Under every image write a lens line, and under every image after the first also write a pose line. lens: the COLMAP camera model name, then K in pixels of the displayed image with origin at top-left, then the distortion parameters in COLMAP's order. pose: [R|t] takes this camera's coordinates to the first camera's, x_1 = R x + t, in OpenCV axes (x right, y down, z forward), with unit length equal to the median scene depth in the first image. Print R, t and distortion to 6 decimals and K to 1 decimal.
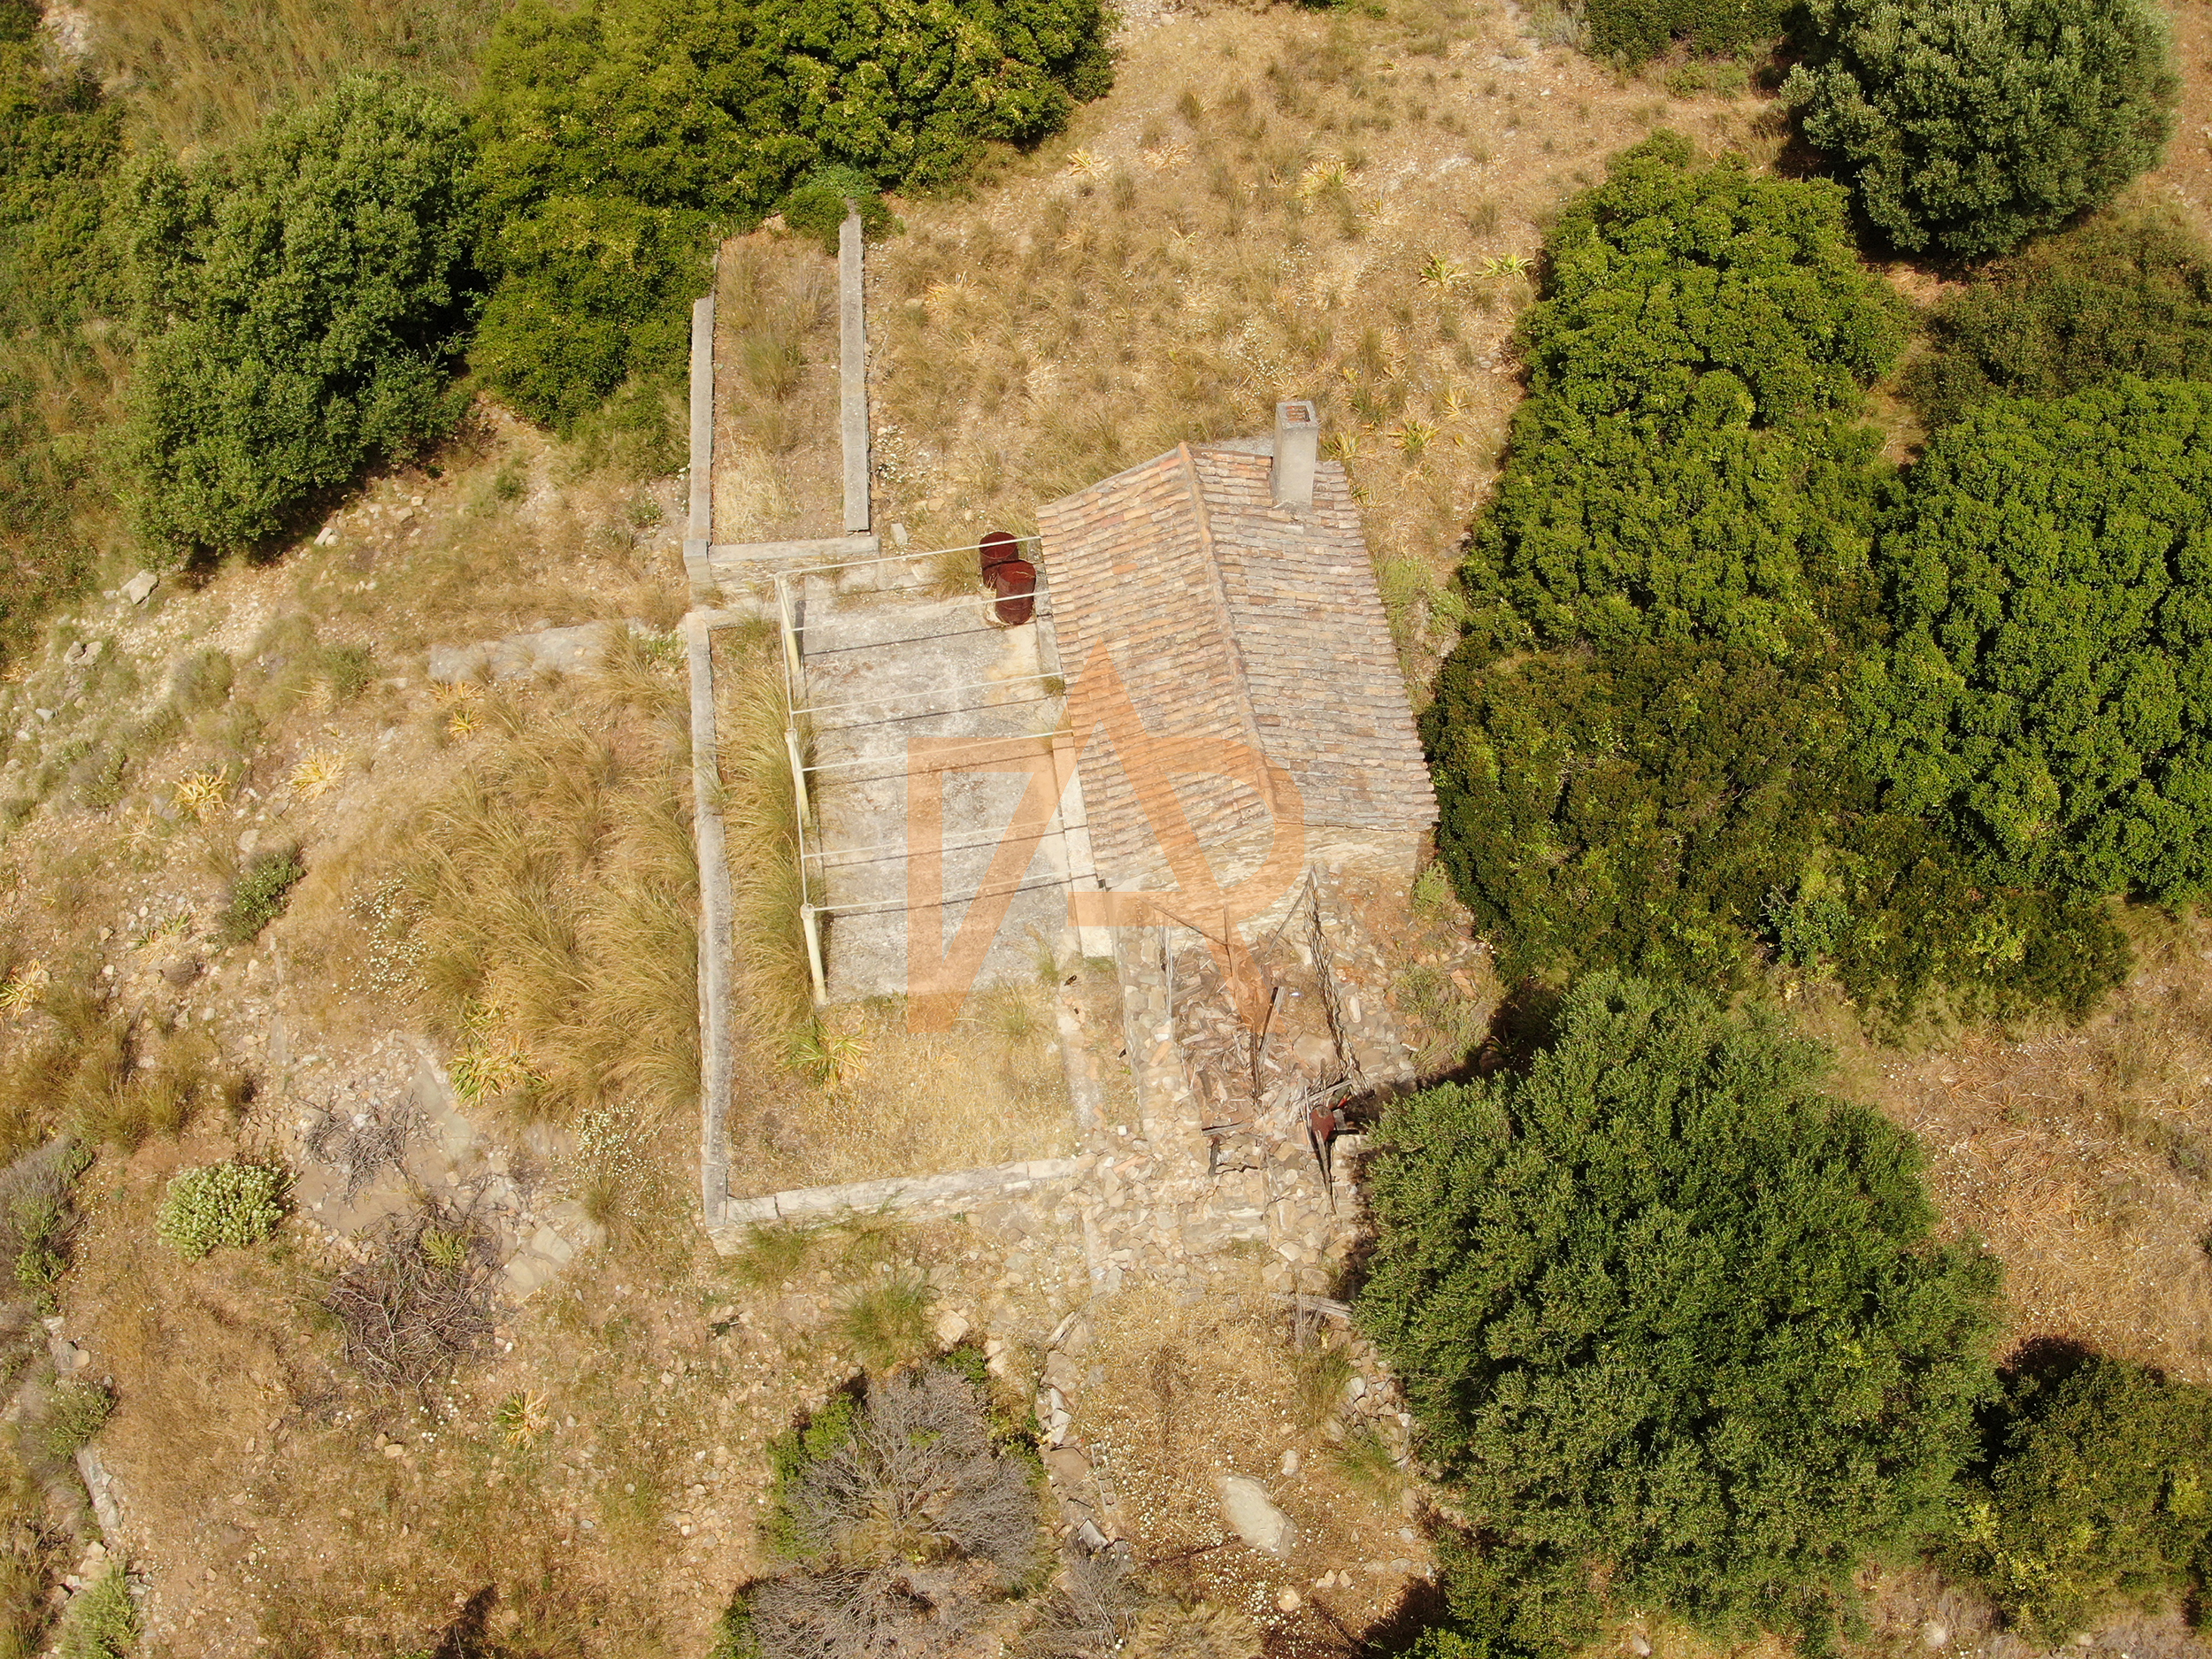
lens RADIAL K [[2626.4, 0, 1106.0], [0, 2626.4, 829.5], [0, 0, 1]] dist [0.005421, -0.017585]
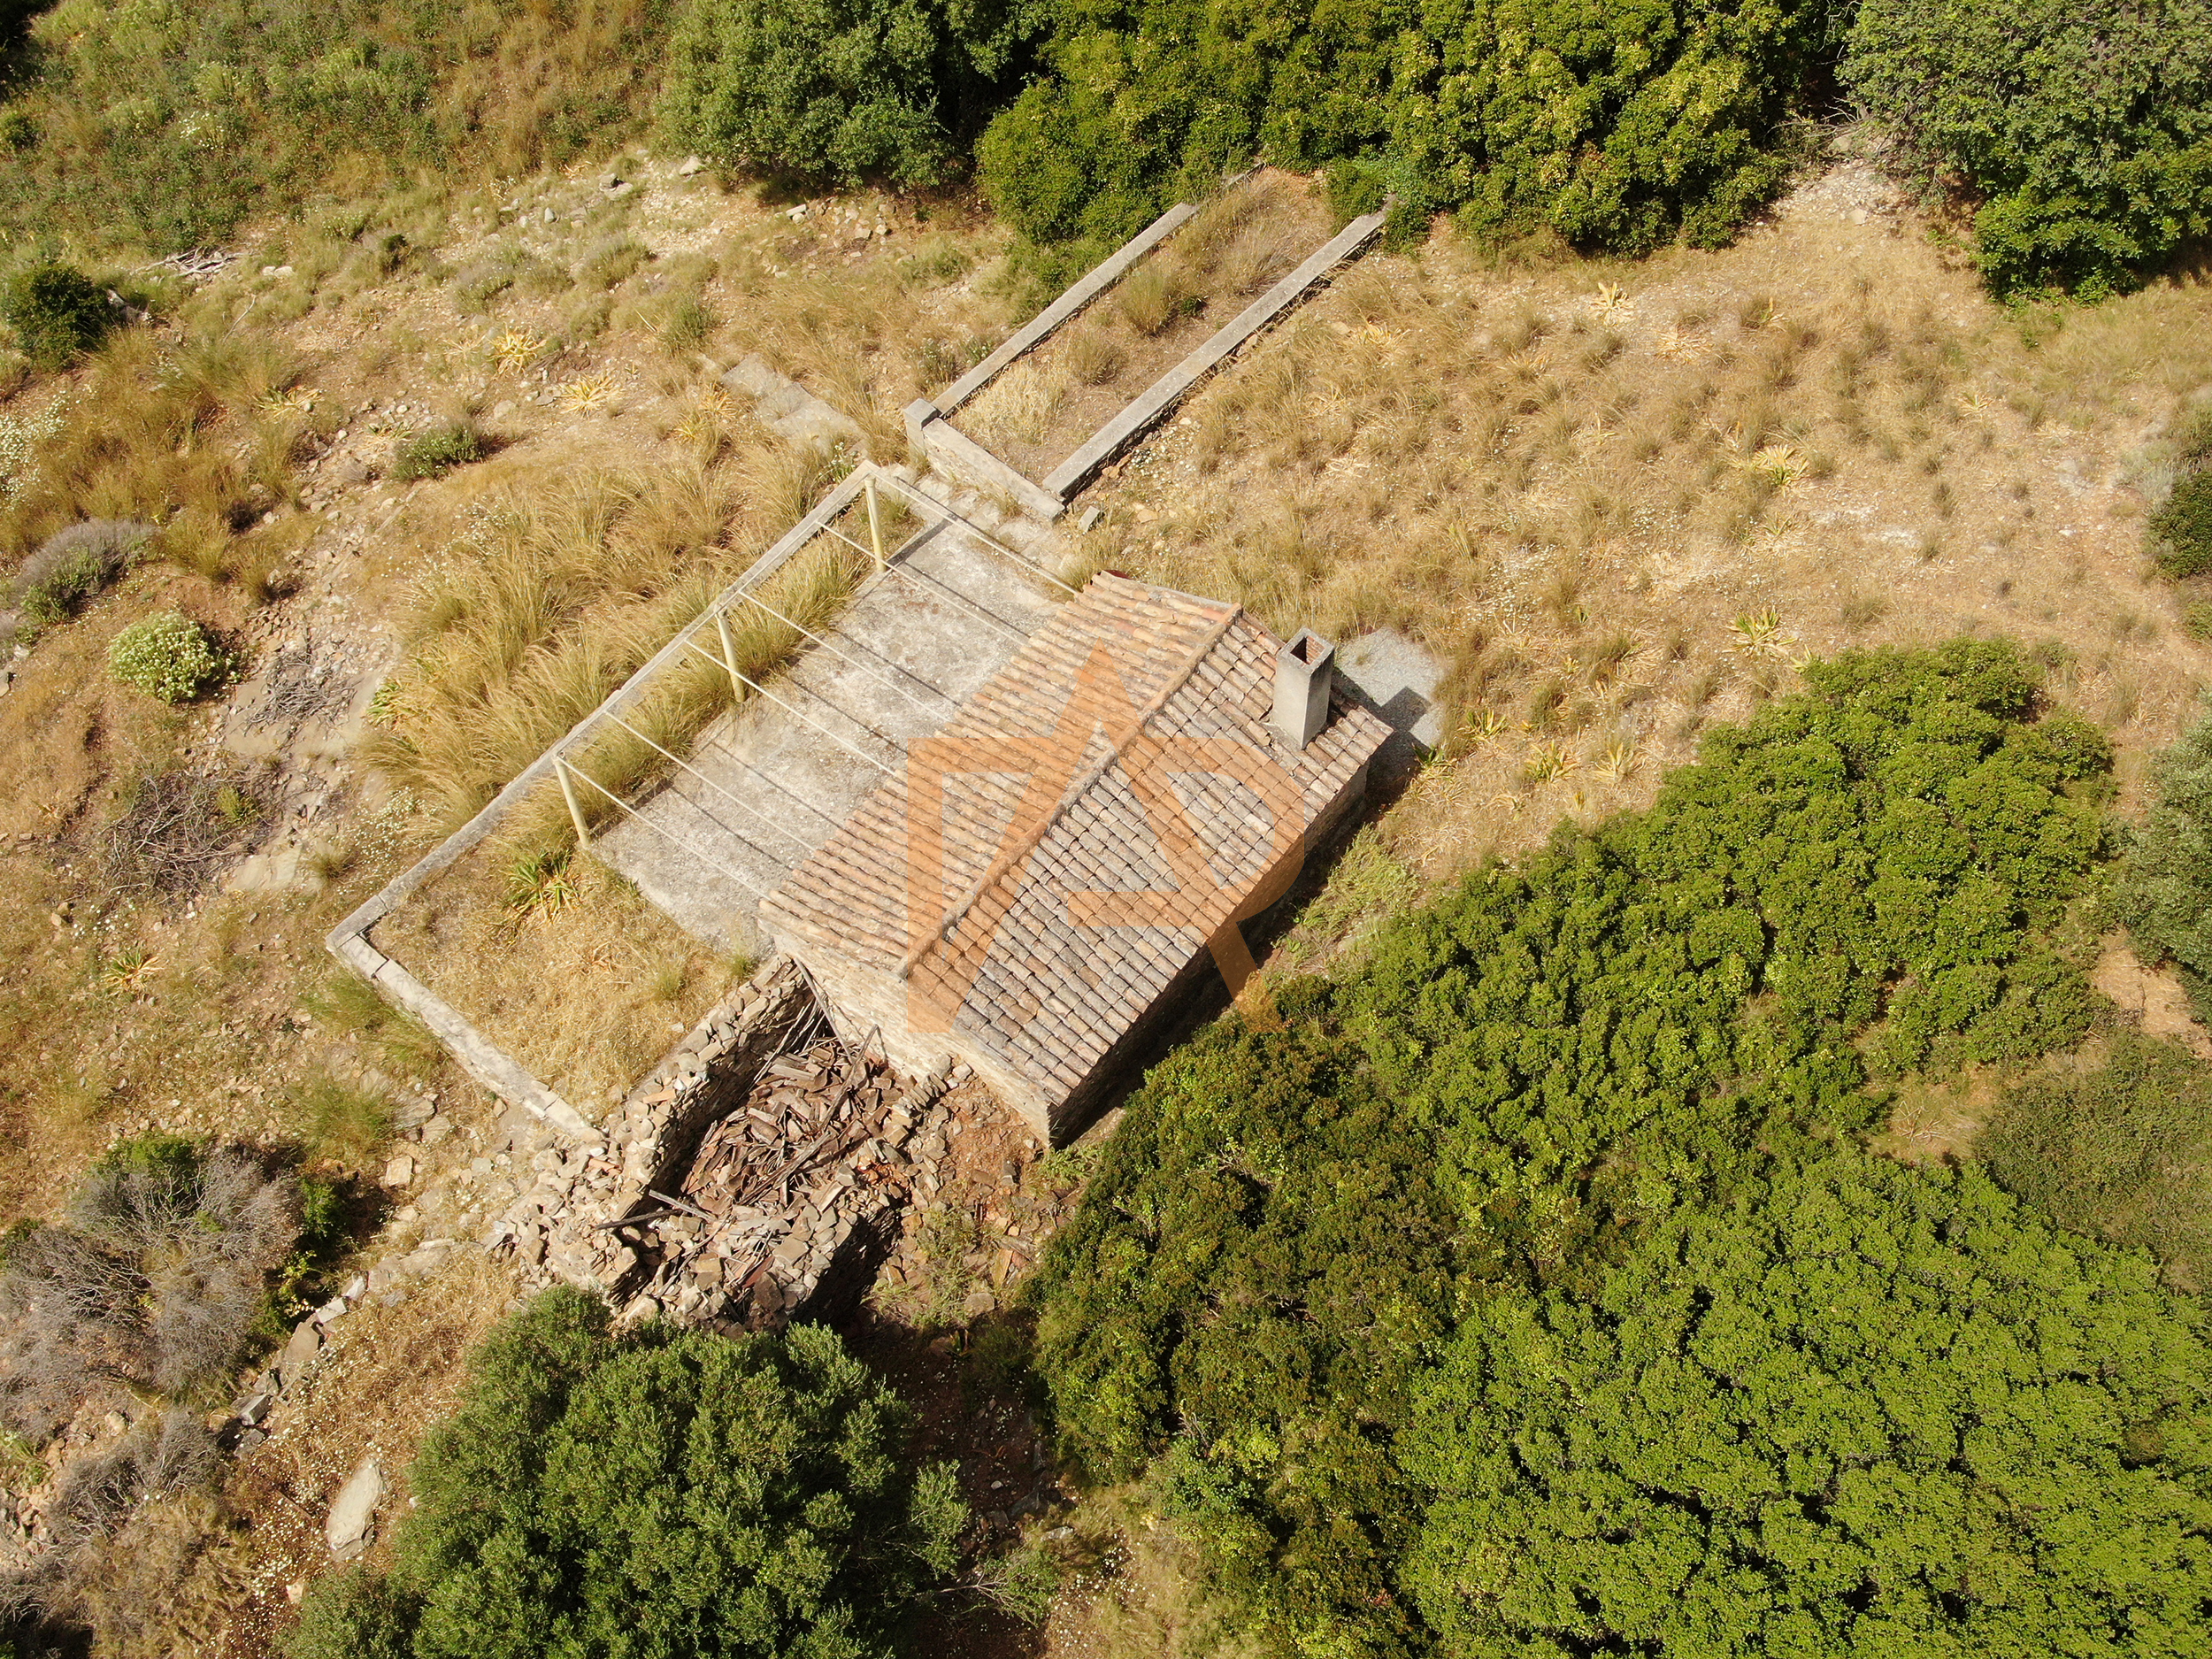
lens RADIAL K [[2626.4, 0, 1106.0], [0, 2626.4, 829.5], [0, 0, 1]] dist [0.005421, -0.017585]
pose [[0.685586, 0.609470, -0.398143, 0.374995], [-0.571878, 0.789305, 0.223502, -0.244810], [0.450474, 0.074459, 0.889679, 0.189507]]
